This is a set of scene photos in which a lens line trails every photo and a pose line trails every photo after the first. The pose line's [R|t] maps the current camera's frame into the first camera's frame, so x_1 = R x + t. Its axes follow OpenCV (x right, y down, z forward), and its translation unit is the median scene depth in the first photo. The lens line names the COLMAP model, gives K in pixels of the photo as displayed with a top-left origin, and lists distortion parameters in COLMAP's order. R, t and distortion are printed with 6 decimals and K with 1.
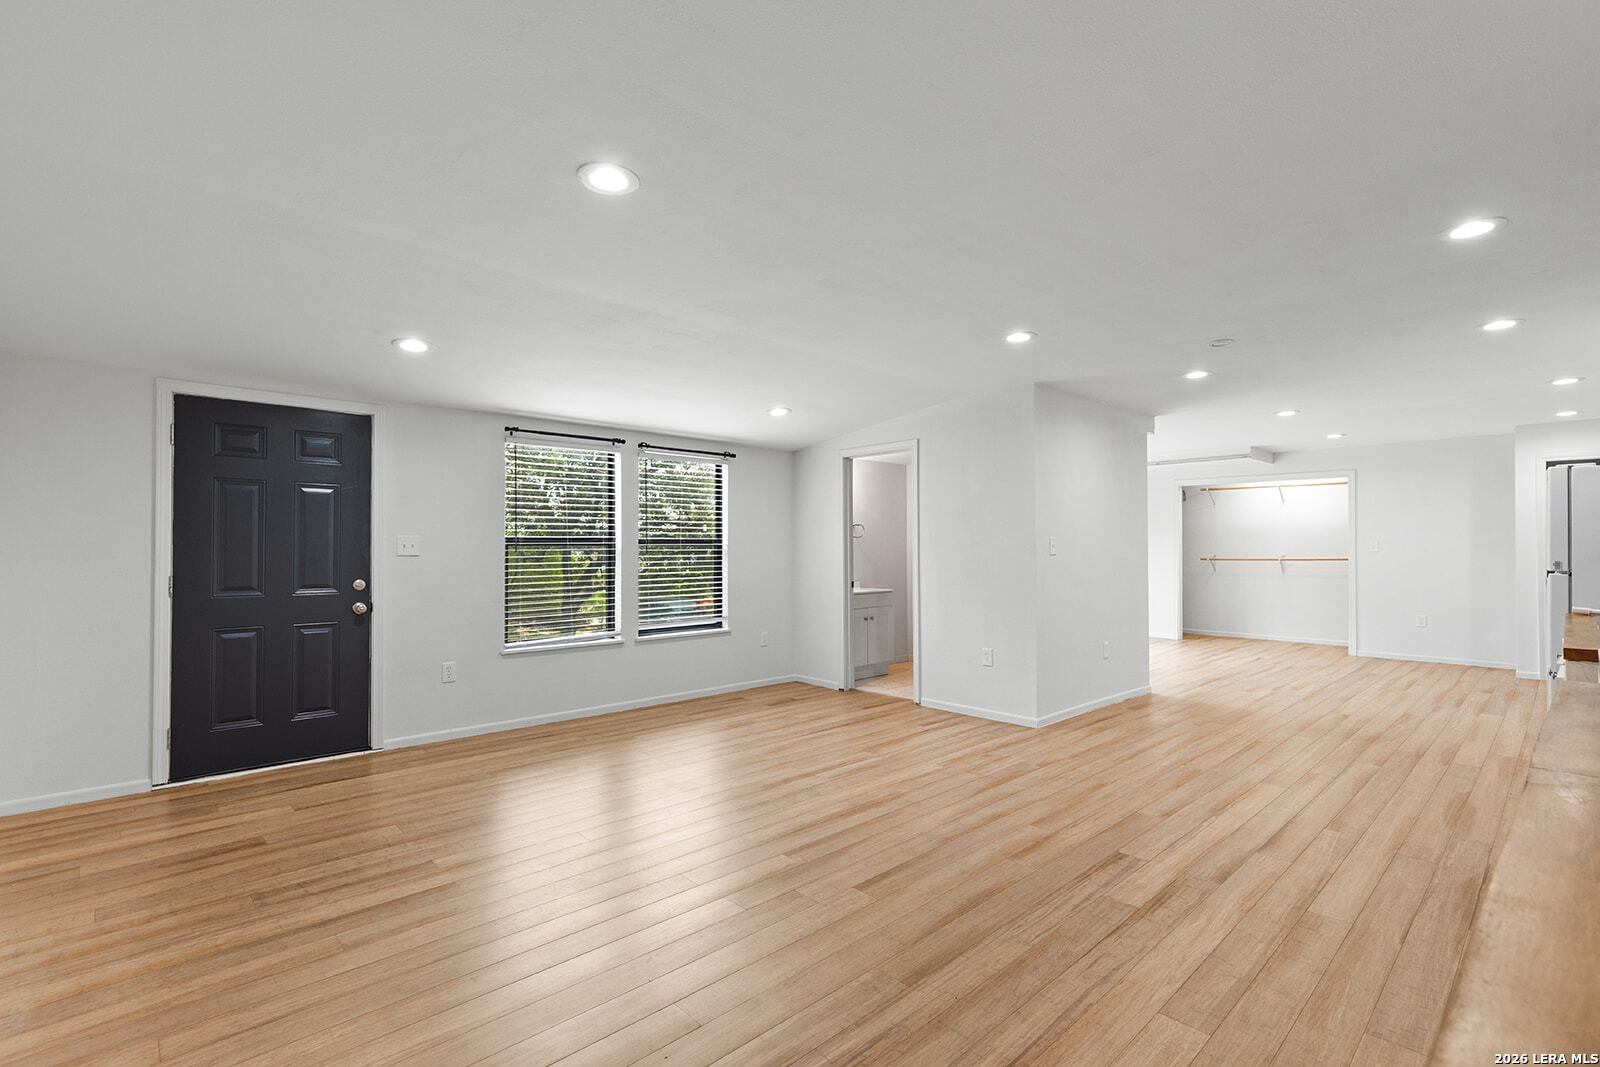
lens RADIAL K [[725.0, 0, 819.3], [0, 725.0, 542.8], [0, 0, 1]] dist [0.009941, -0.001785]
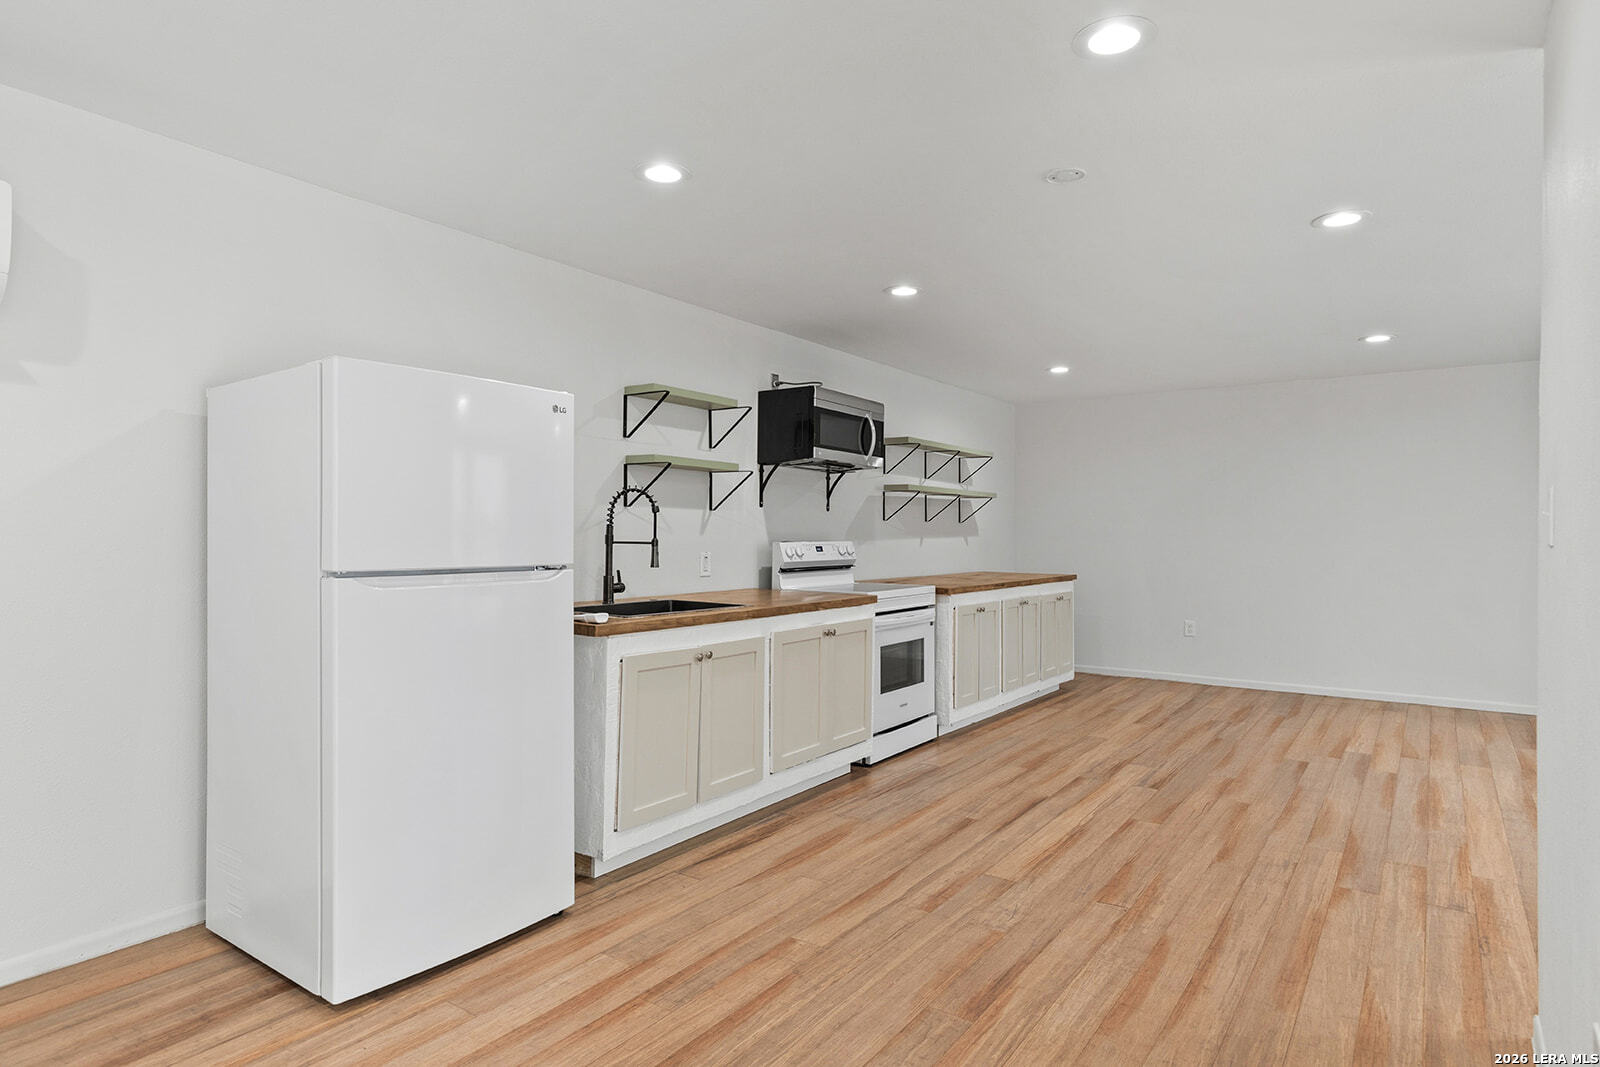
lens RADIAL K [[890.2, 0, 818.5], [0, 890.2, 530.8], [0, 0, 1]] dist [0.006458, 0.000111]
pose [[-0.980295, -0.003570, -0.197509, 1.074159], [-0.000770, 0.999898, -0.014252, 0.023407], [0.197540, -0.013819, -0.980197, 2.009308]]
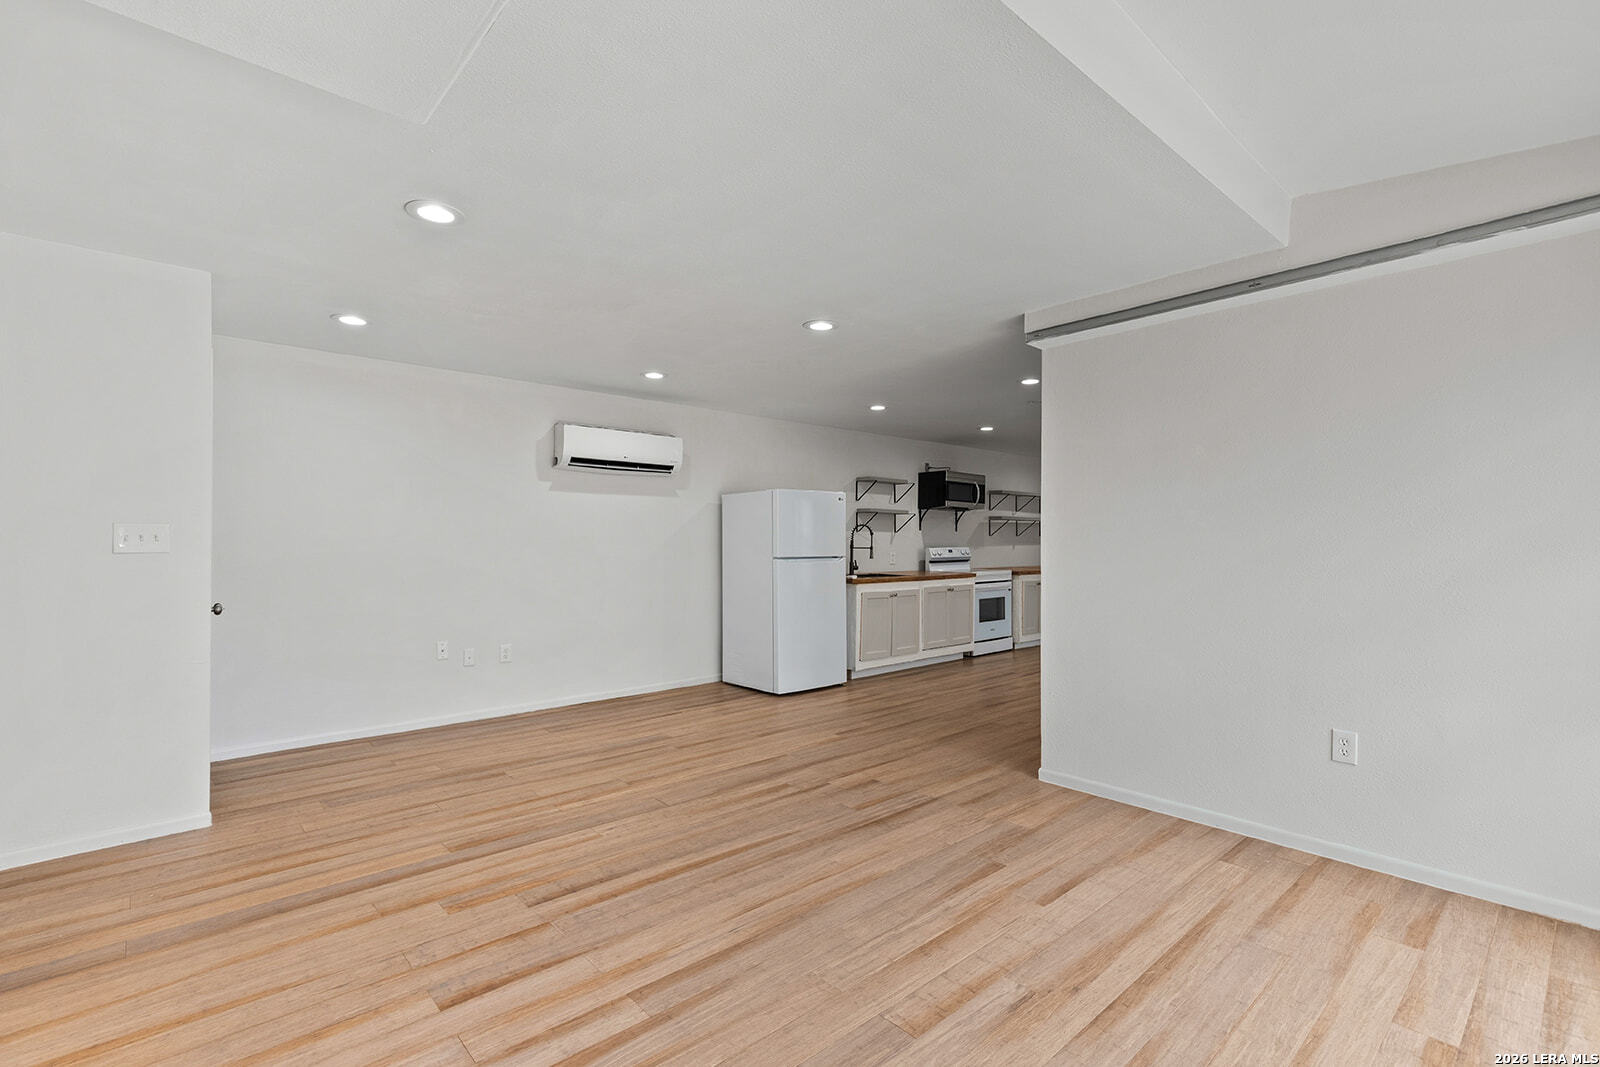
lens RADIAL K [[725.0, 0, 804.1], [0, 725.0, 541.8], [0, 0, 1]] dist [0.009941, -0.001785]
pose [[-0.999254, 0.000460, 0.038615, 1.170134], [0.000094, 0.999955, -0.009459, 0.024309], [-0.038618, -0.009448, -0.999209, 2.988160]]
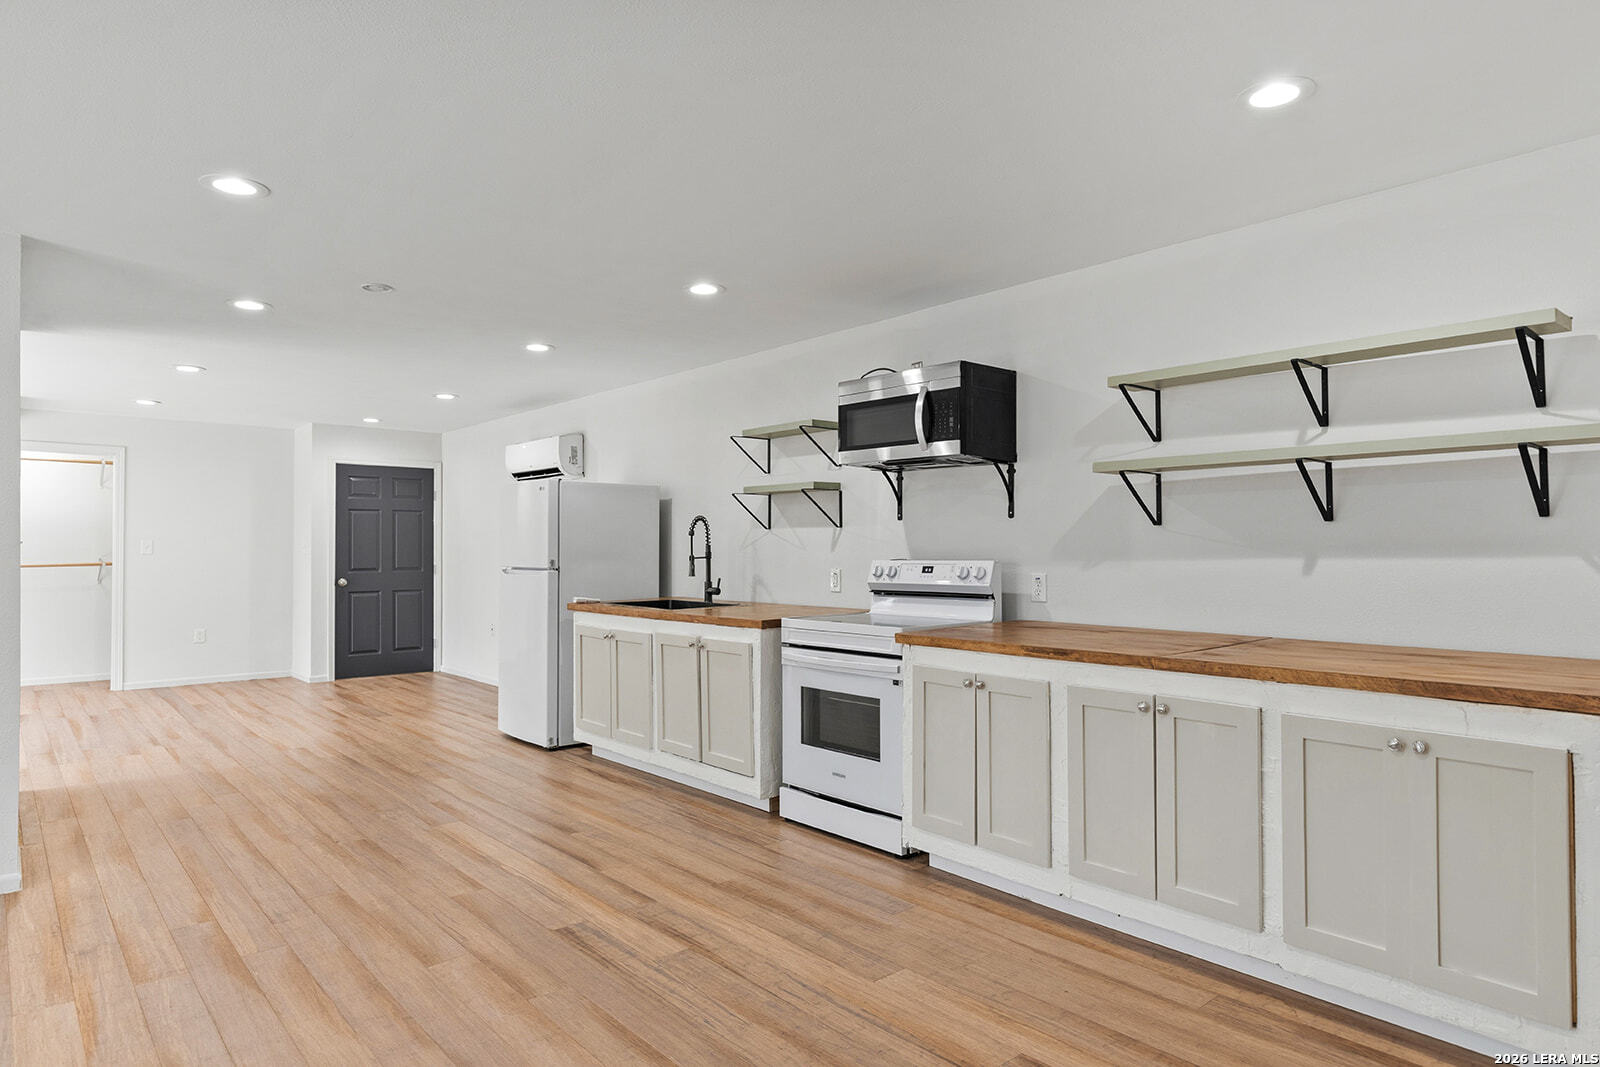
lens RADIAL K [[937.0, 0, 802.2], [0, 937.0, 534.5], [0, 0, 1]] dist [0.006382, -0.000875]
pose [[0.053564, 0.015088, 0.998450, -0.525199], [-0.007096, 0.999866, -0.014729, 0.005037], [-0.998539, -0.006296, 0.053664, 0.587728]]
